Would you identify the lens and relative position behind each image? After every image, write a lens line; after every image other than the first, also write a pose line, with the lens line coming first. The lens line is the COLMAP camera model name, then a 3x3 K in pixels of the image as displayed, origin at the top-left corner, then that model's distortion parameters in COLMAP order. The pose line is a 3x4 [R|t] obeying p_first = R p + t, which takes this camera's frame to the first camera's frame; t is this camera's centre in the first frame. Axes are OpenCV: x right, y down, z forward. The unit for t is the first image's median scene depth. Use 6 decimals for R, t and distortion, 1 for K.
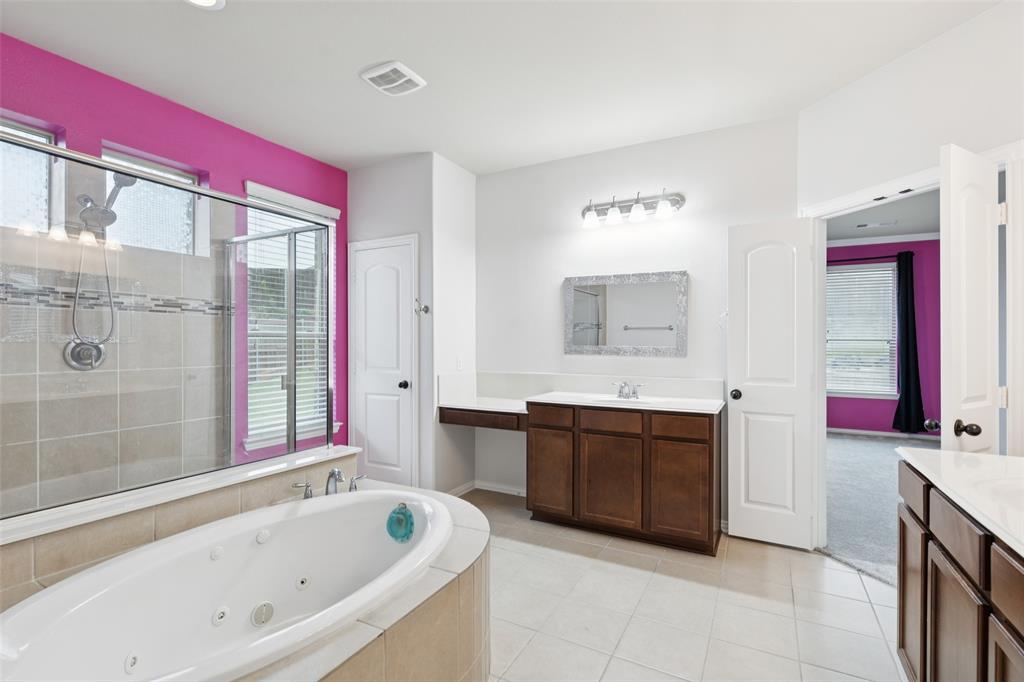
lens RADIAL K [[476.6, 0, 508.3], [0, 476.6, 343.9], [0, 0, 1]] dist [-0.002229, 0.000148]
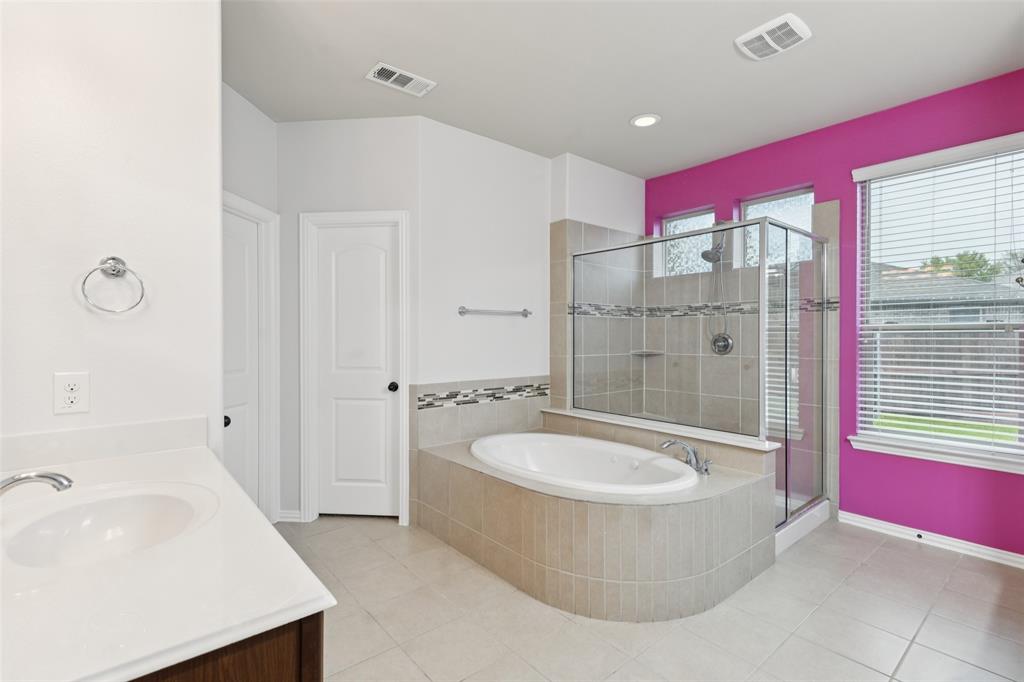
lens RADIAL K [[462.6, 0, 508.1], [0, 462.6, 338.2], [0, 0, 1]] dist [0.007226, -0.000148]
pose [[-0.368121, -0.004669, -0.929766, 0.775610], [-0.008527, 0.999962, -0.001646, 0.009663], [0.929739, 0.007322, -0.368146, 0.909236]]
